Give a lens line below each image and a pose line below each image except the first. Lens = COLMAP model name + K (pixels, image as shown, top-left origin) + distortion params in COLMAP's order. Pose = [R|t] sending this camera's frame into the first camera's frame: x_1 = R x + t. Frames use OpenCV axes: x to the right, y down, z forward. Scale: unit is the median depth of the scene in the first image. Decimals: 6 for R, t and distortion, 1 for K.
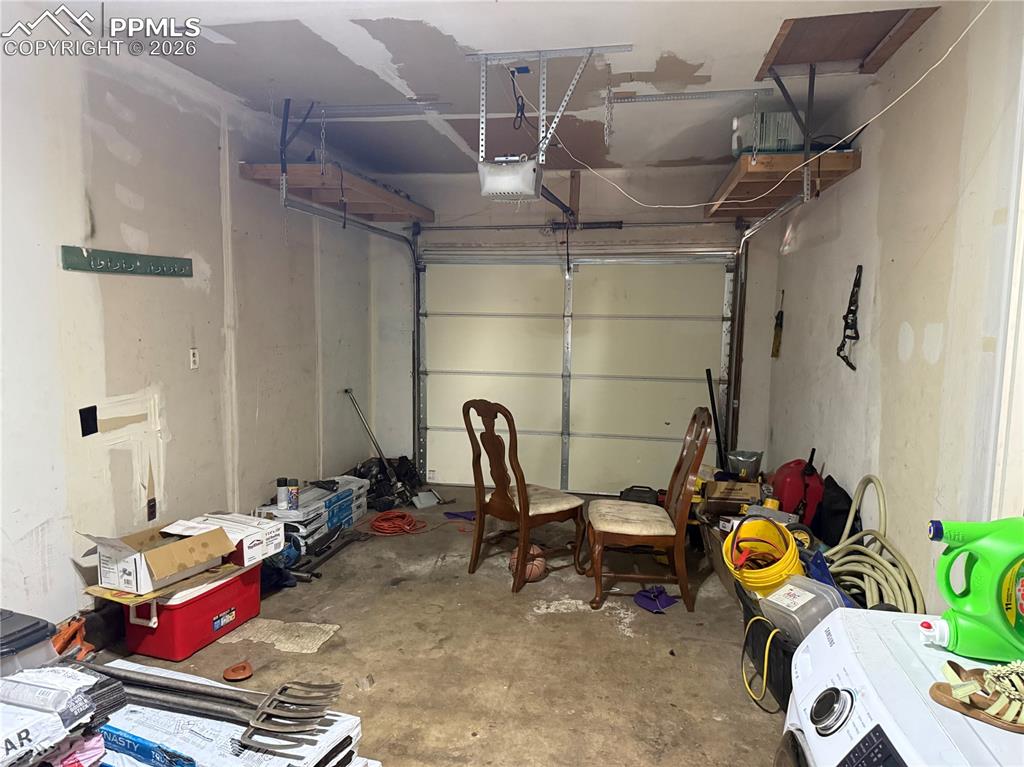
lens RADIAL K [[717.9, 0, 510.3], [0, 717.9, 384.0], [0, 0, 1]] dist [0.029244, -0.024202]
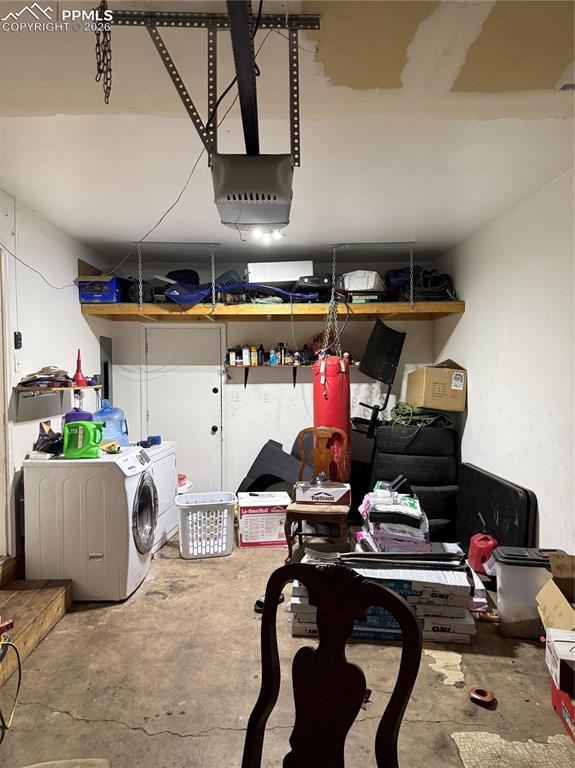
lens RADIAL K [[538.5, 0, 288.7], [0, 538.5, 383.1], [0, 0, 1]] dist [0.029244, -0.024202]
pose [[-0.982522, -0.006777, -0.186025, 0.086238], [-0.027355, 0.993744, 0.108278, -0.186565], [0.184127, 0.111474, -0.976561, 1.971345]]
